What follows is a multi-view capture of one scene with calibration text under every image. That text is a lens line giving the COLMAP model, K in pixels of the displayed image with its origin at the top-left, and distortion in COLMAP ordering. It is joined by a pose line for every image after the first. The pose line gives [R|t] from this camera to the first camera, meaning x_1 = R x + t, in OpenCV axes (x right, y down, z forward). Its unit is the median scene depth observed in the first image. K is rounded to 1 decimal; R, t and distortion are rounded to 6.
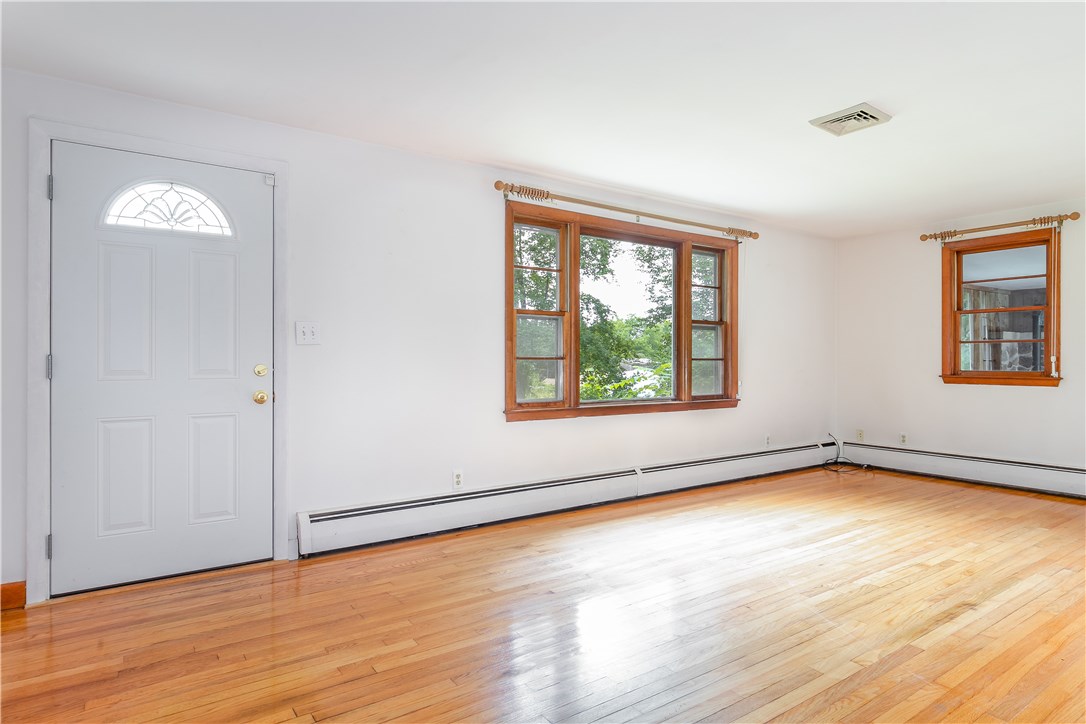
lens RADIAL K [[593.3, 0, 543.5], [0, 593.3, 359.2], [0, 0, 1]] dist [0.003389, -0.000161]
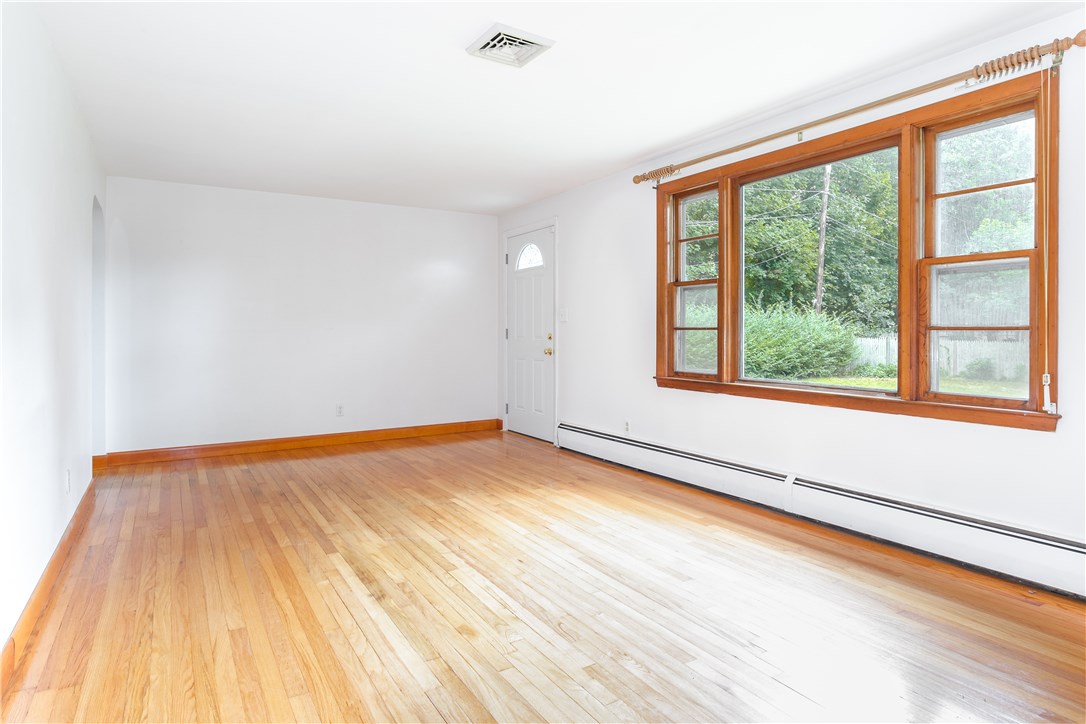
lens RADIAL K [[593.3, 0, 554.5], [0, 593.3, 335.6], [0, 0, 1]] dist [0.003389, -0.000161]
pose [[-0.019645, 0.003393, -0.999801, 1.364851], [0.001210, 0.999994, 0.003369, 0.008886], [0.999806, -0.001143, -0.019649, 1.082938]]
